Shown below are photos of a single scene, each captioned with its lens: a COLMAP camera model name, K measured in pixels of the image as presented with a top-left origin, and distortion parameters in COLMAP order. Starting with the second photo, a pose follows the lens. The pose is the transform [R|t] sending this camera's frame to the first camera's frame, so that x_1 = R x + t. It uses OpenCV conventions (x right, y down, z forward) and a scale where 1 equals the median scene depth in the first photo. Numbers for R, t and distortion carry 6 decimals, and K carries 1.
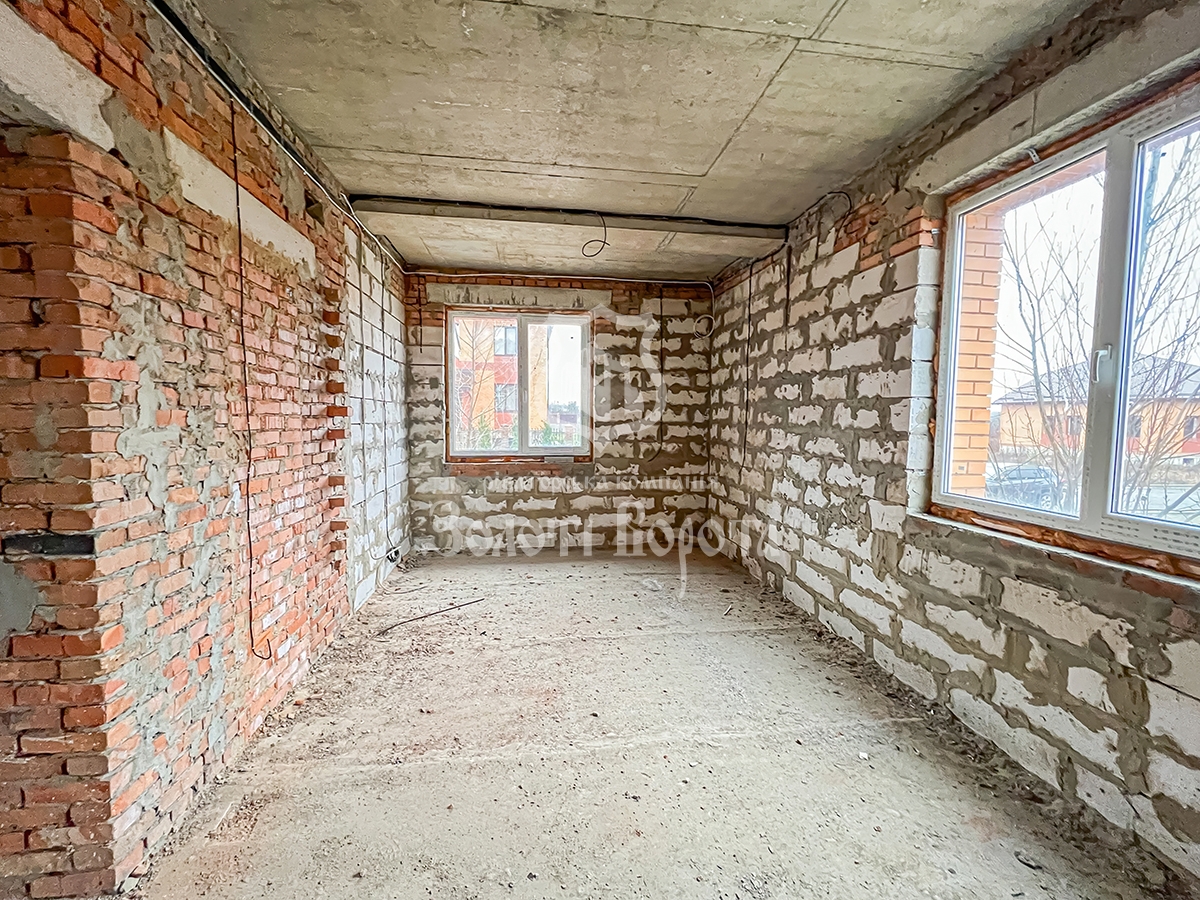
lens RADIAL K [[470.0, 0, 600.0], [0, 470.0, 450.0], [0, 0, 1]] dist [0.000430, 0.000147]
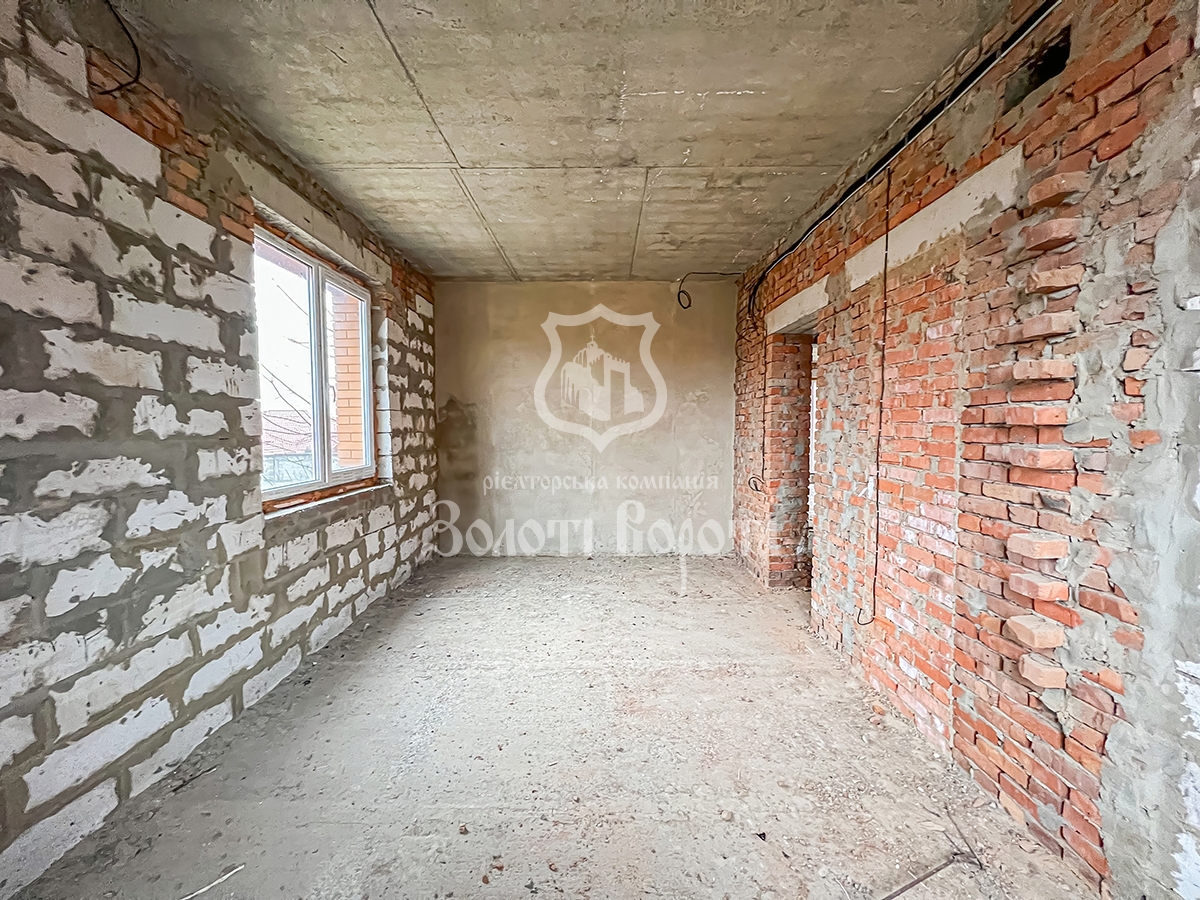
lens RADIAL K [[483.3, 0, 600.0], [0, 483.3, 450.0], [0, 0, 1]] dist [-0.000757, 0.000167]
pose [[-0.989601, -0.015764, 0.142974, -0.153722], [0.001757, 0.992577, 0.121603, -0.112552], [-0.143830, 0.120590, -0.982228, 1.636452]]
